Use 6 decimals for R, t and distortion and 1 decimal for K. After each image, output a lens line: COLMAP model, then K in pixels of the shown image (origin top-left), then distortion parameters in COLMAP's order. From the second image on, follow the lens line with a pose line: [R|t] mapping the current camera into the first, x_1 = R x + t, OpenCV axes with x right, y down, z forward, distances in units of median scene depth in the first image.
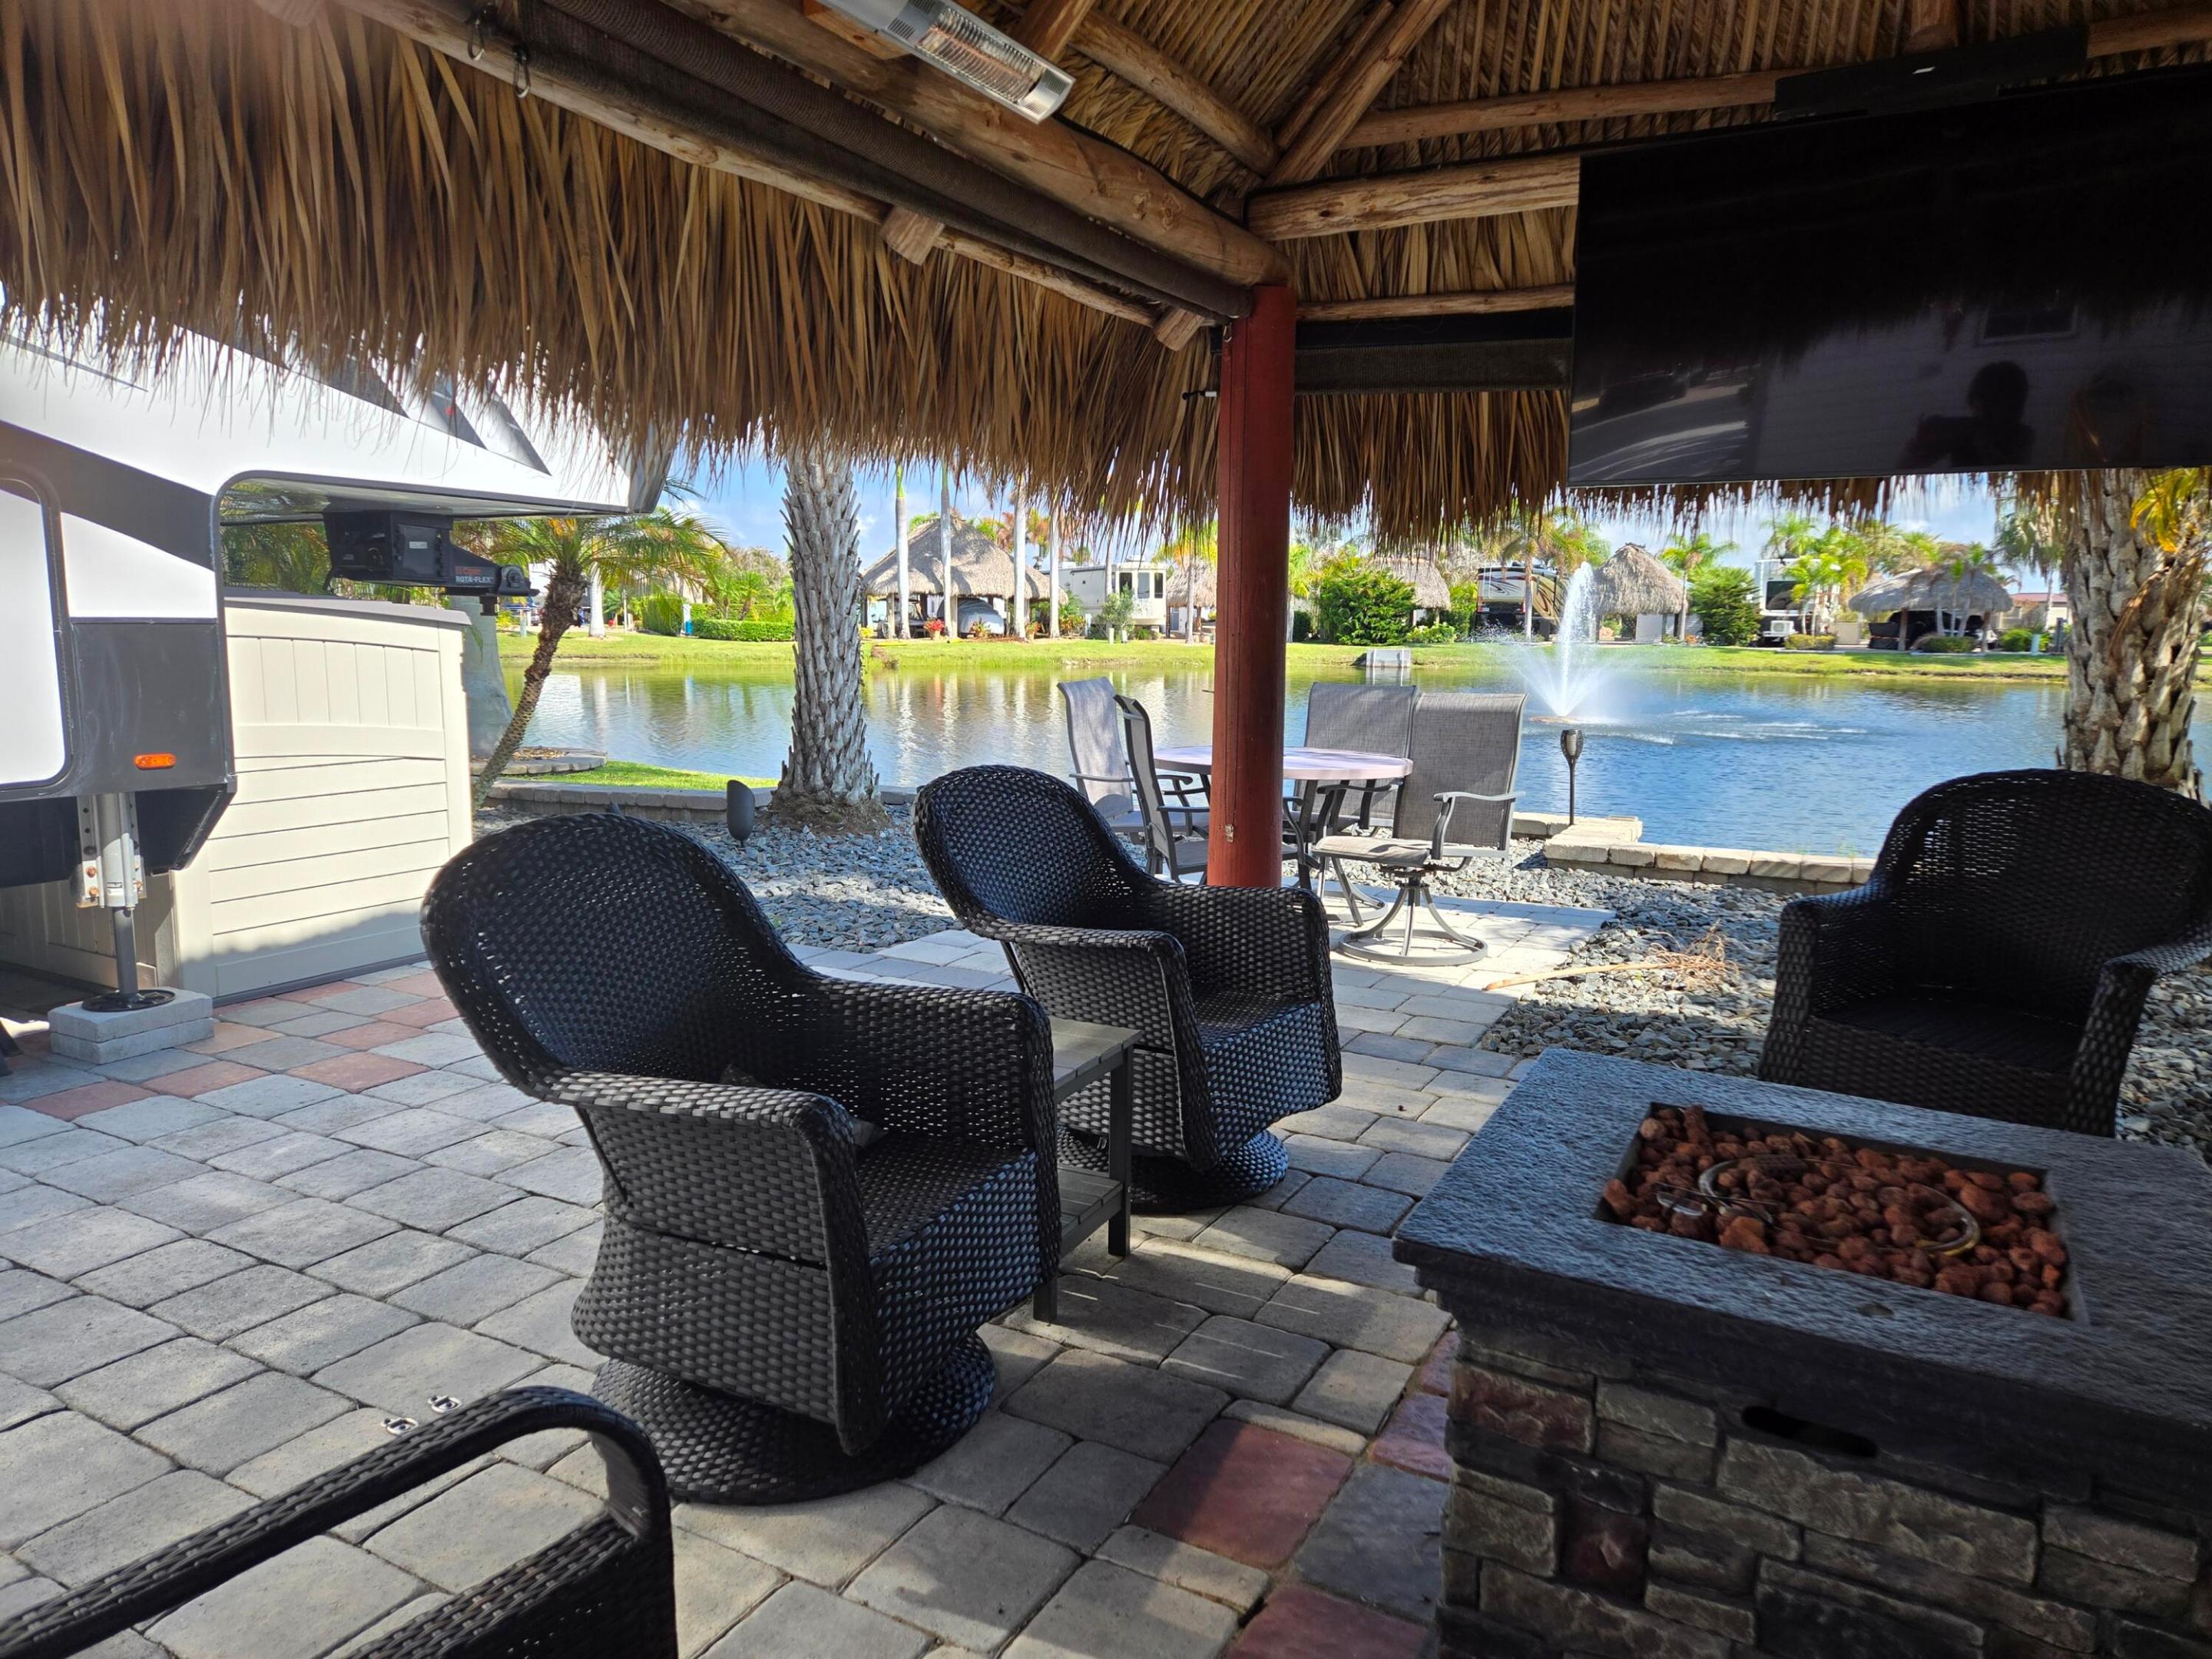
lens RADIAL K [[1468.2, 0, 1112.3], [0, 1468.2, 815.0], [0, 0, 1]] dist [0.088107, -0.072609]
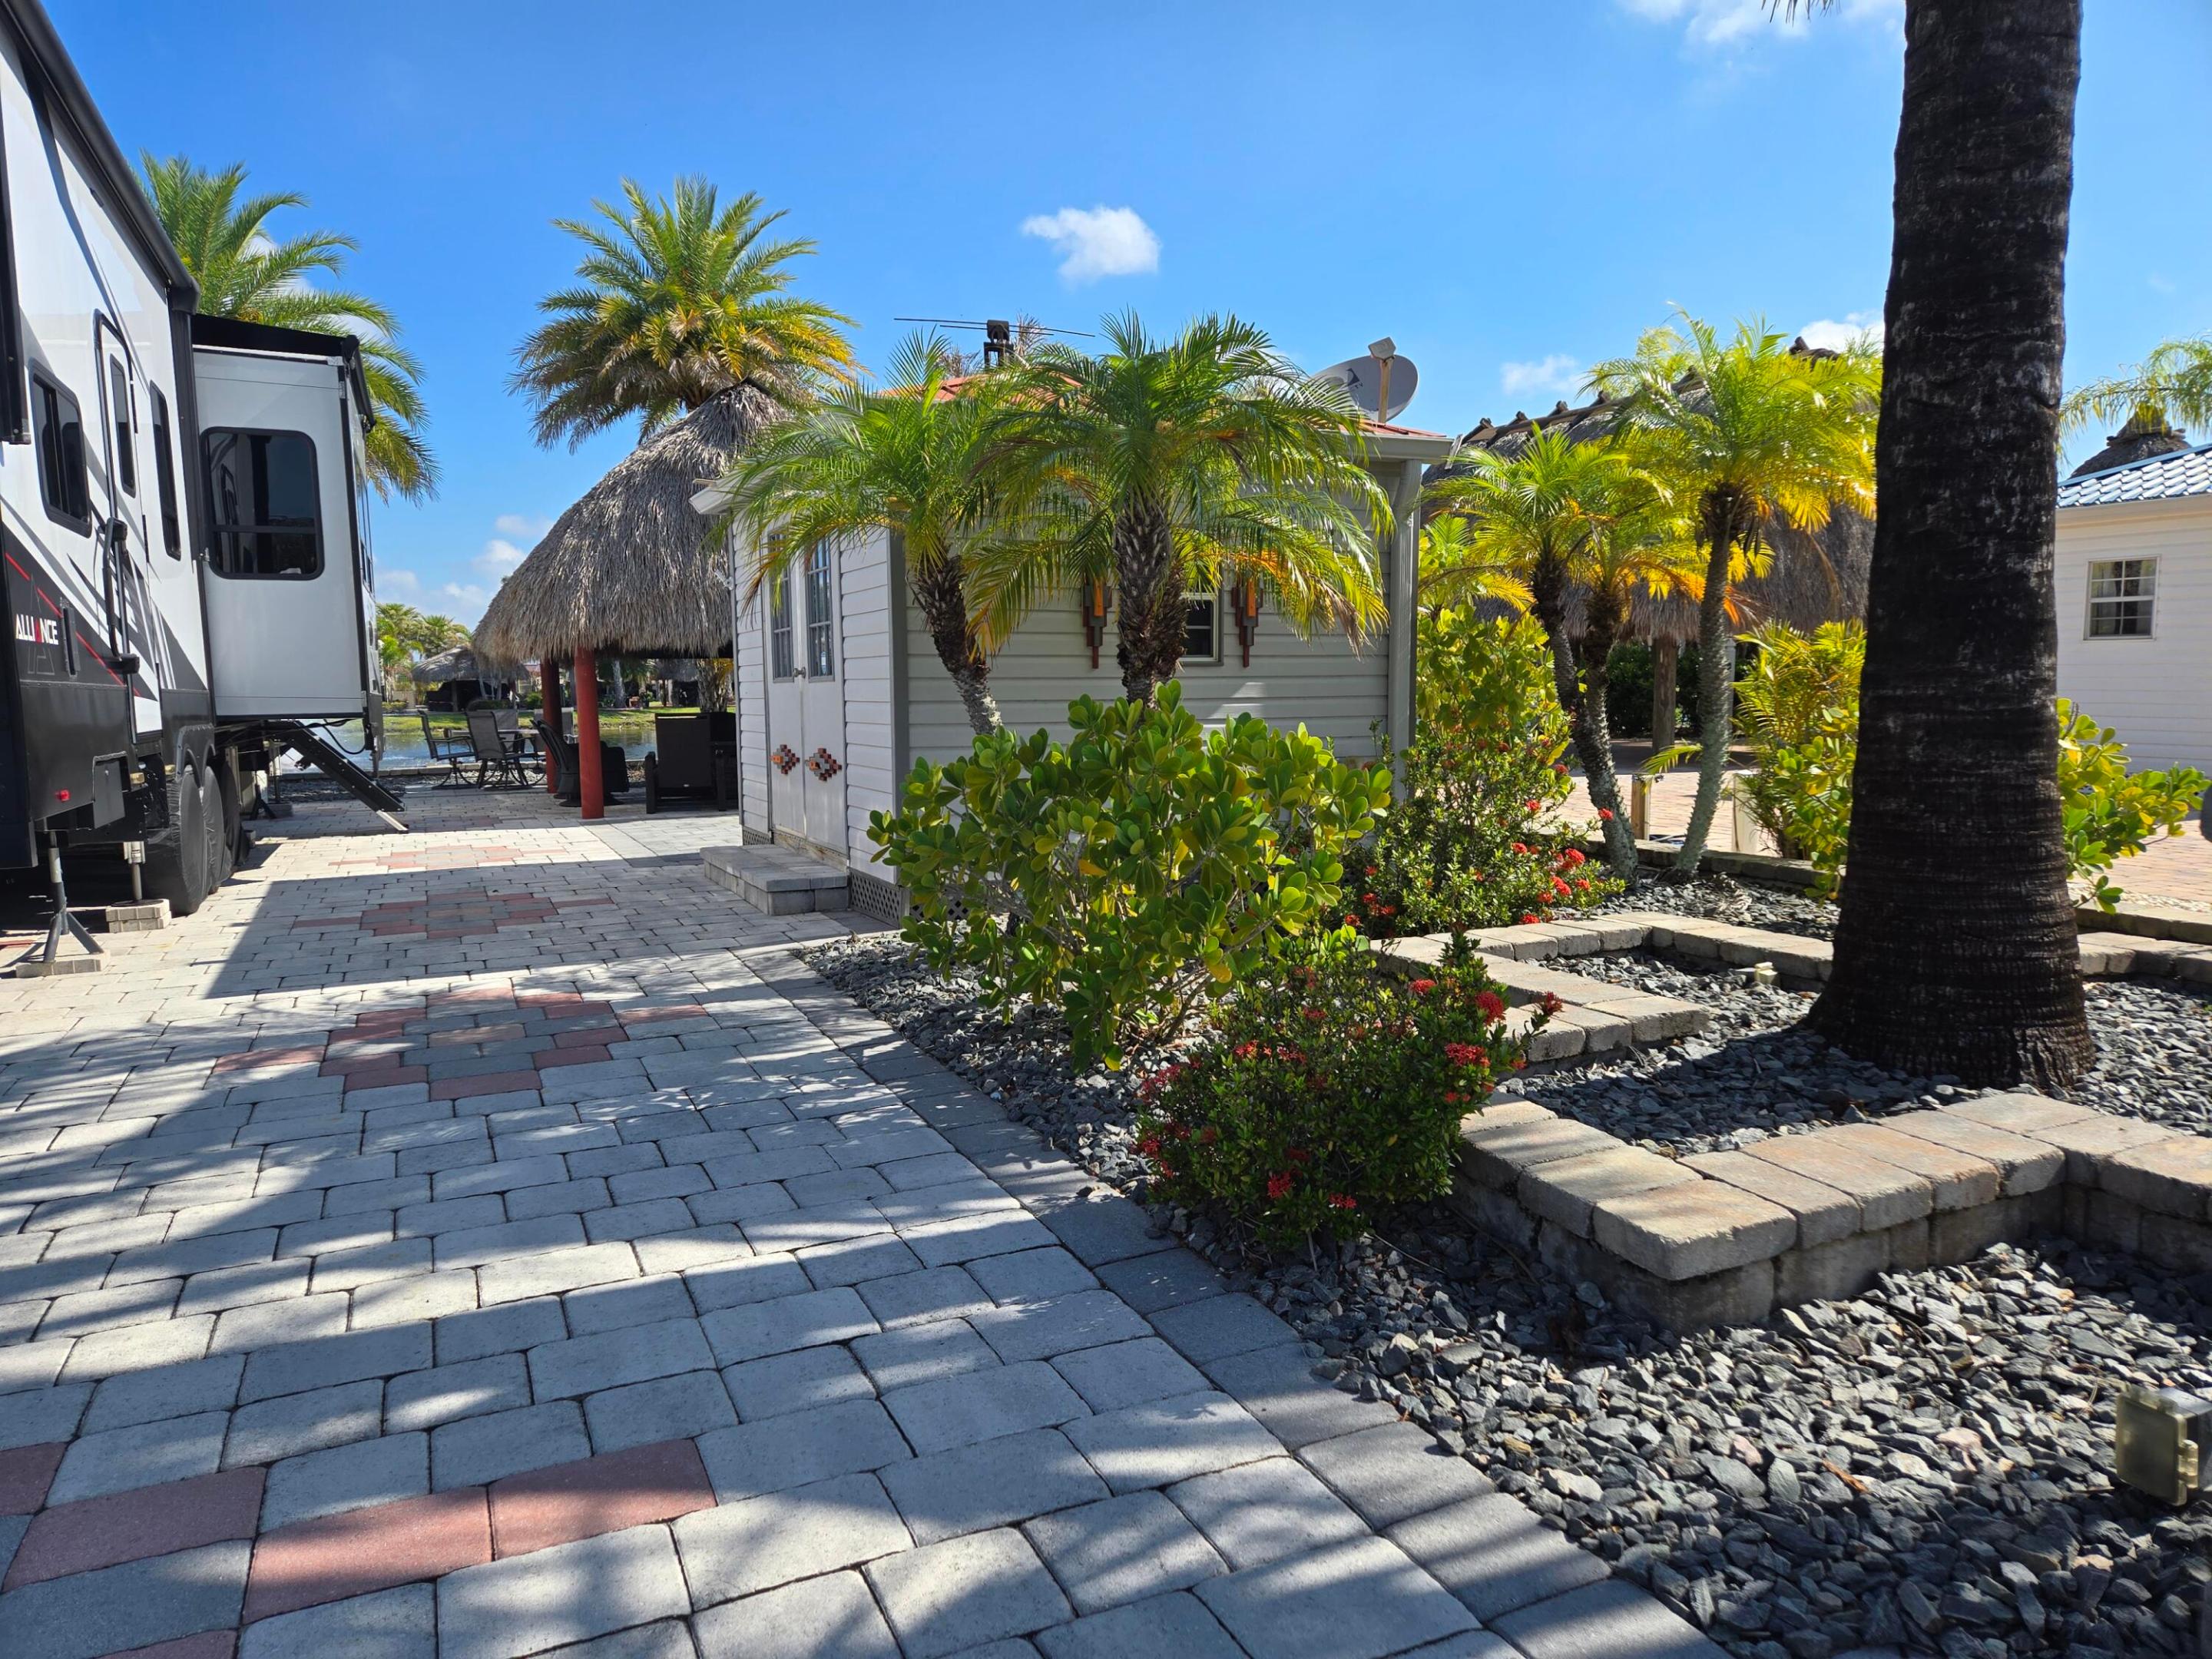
lens RADIAL K [[1464.9, 0, 1074.2], [0, 1464.9, 832.1], [0, 0, 1]] dist [0.086979, -0.074892]
pose [[0.607046, -0.106560, 0.787490, -1.866702], [0.133828, 0.990524, 0.030871, 0.269399], [-0.783317, 0.086648, 0.615554, -2.122362]]
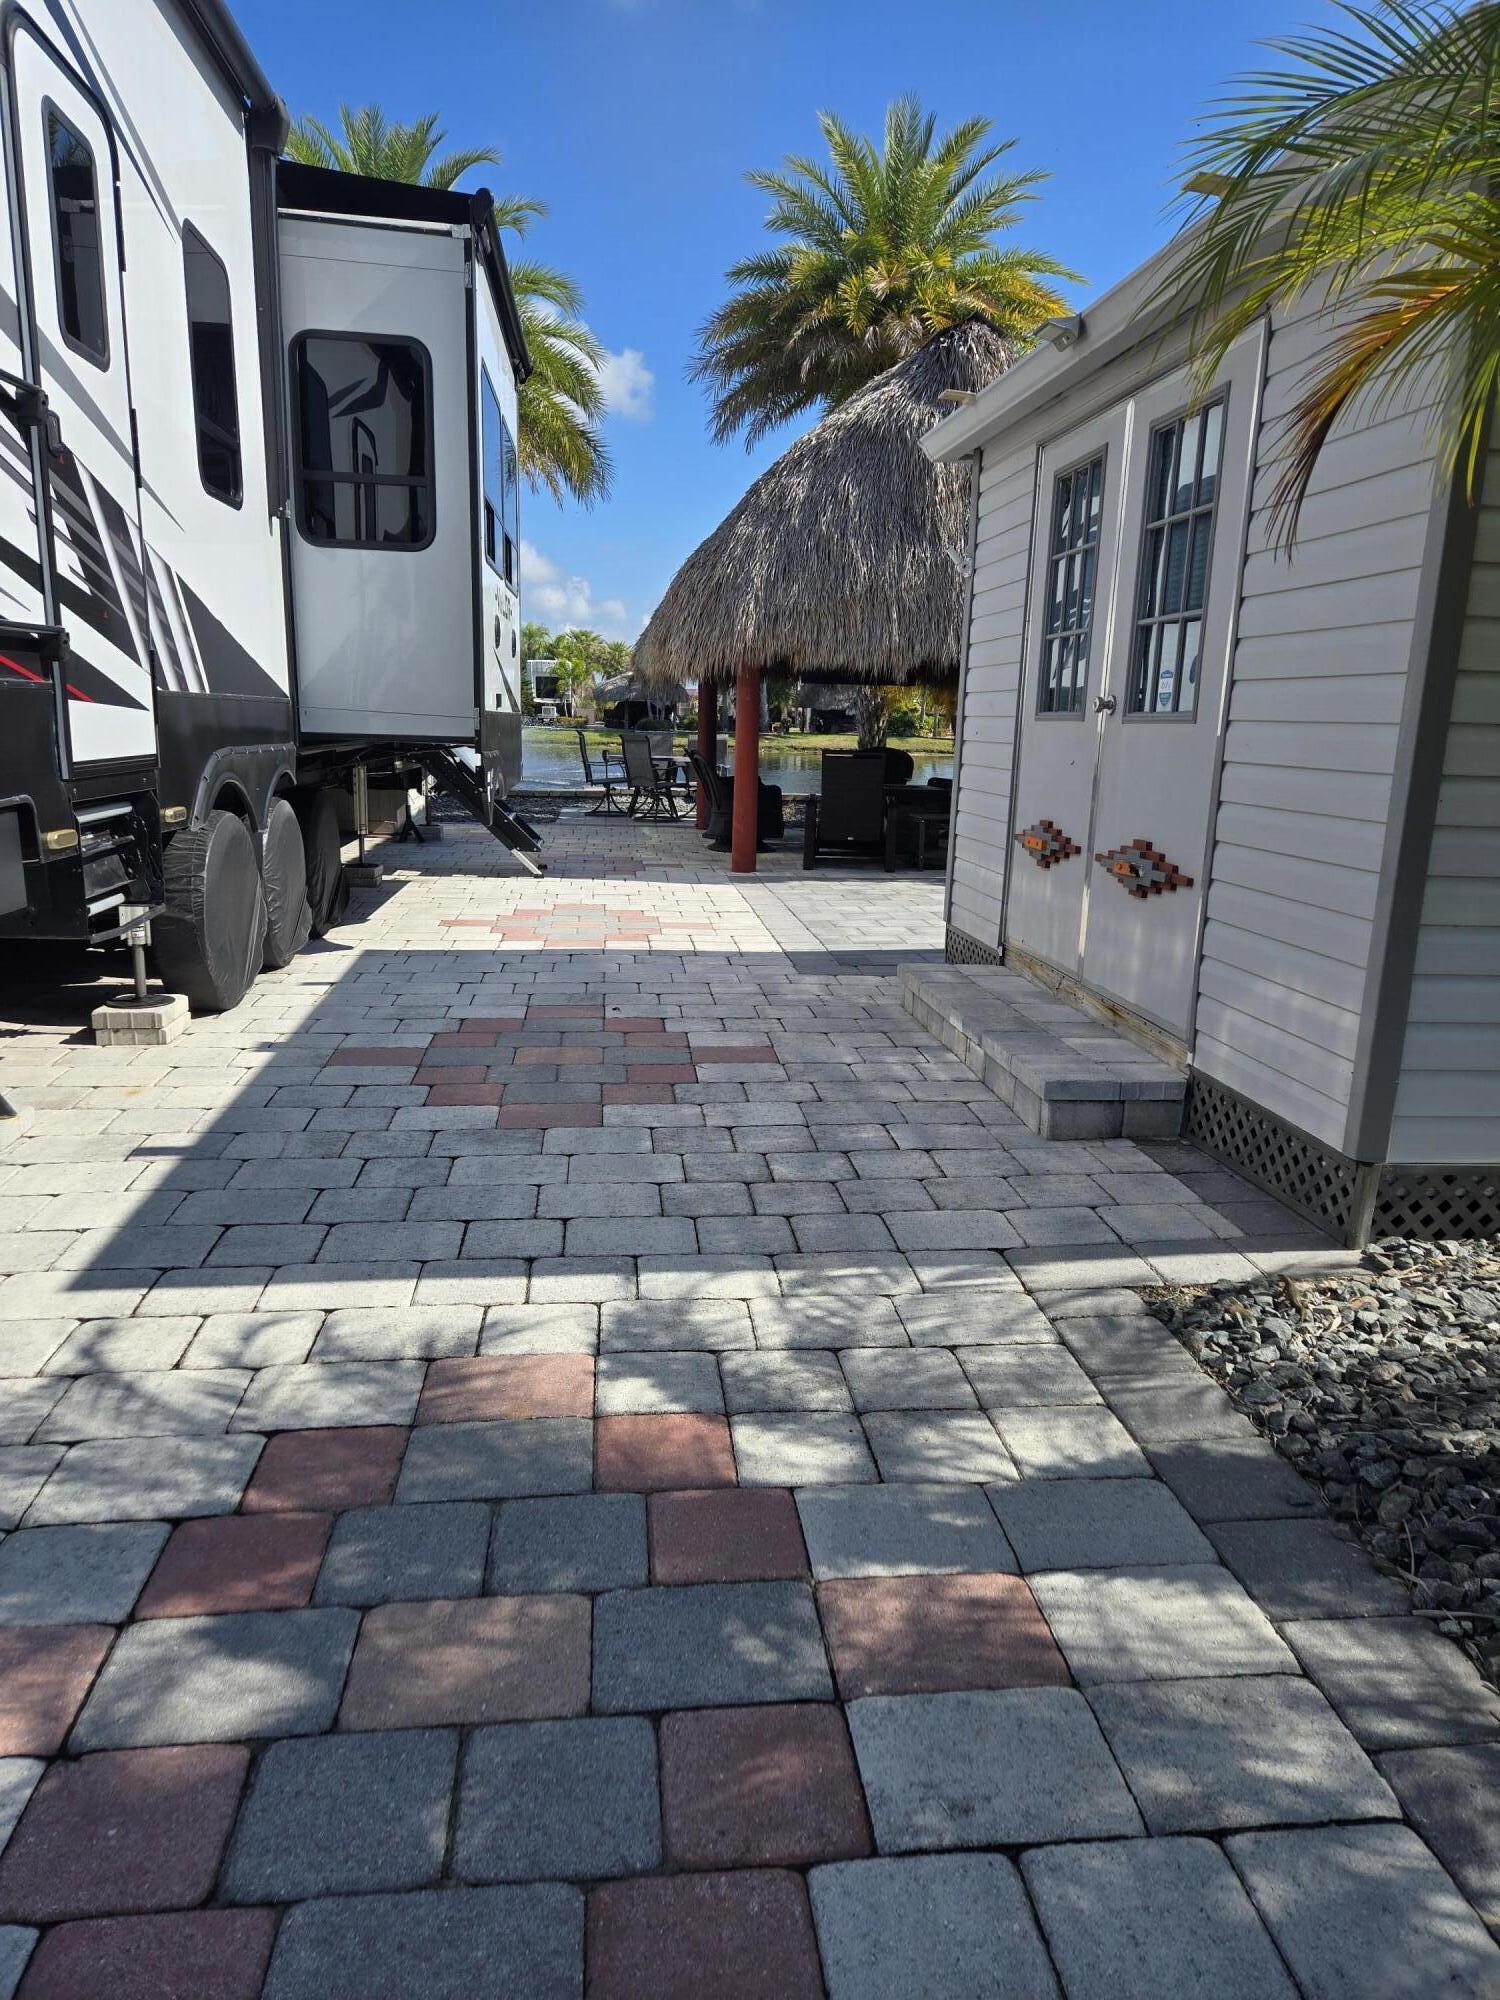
lens RADIAL K [[1324.5, 0, 757.9], [0, 1324.5, 990.6], [0, 0, 1]] dist [0.086979, -0.074892]
pose [[0.815114, -0.111198, 0.568528, -1.458909], [0.063614, 0.992651, 0.102947, 0.186638], [-0.575798, -0.047747, 0.816197, -1.498209]]
